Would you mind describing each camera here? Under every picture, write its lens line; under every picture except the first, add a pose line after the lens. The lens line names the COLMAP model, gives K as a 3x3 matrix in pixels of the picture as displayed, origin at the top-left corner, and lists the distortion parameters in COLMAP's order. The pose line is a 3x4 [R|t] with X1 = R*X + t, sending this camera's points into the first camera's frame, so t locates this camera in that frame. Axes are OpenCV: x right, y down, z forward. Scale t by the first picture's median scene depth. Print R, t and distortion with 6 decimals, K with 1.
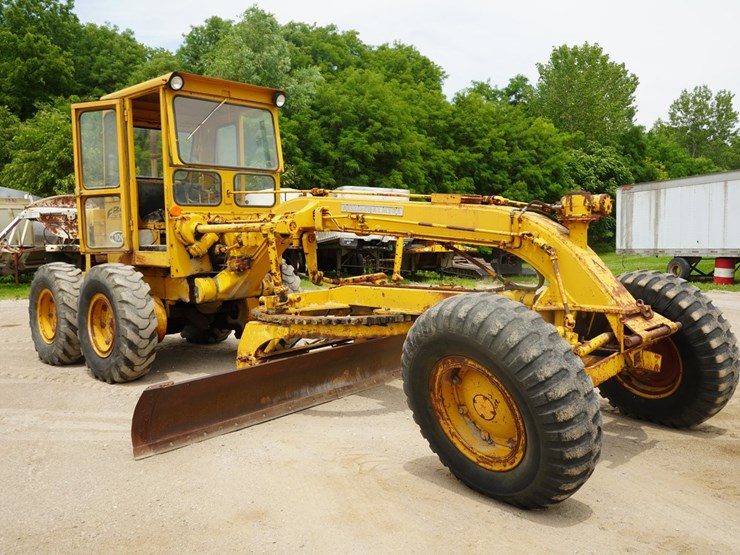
lens RADIAL K [[666.1, 0, 371.5], [0, 666.1, 276.8], [0, 0, 1]] dist [-0.014611, 0.011497]
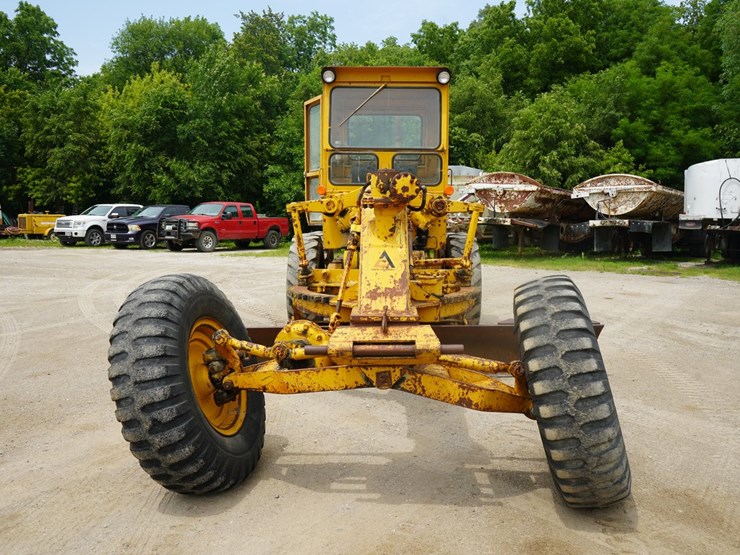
lens RADIAL K [[666.1, 0, 368.0], [0, 666.1, 279.0], [0, 0, 1]] dist [-0.014611, 0.011497]
pose [[0.676402, 0.096462, -0.730189, 0.571042], [-0.065135, 0.995337, 0.071153, -0.031231], [0.733647, -0.000567, 0.679531, 0.261018]]
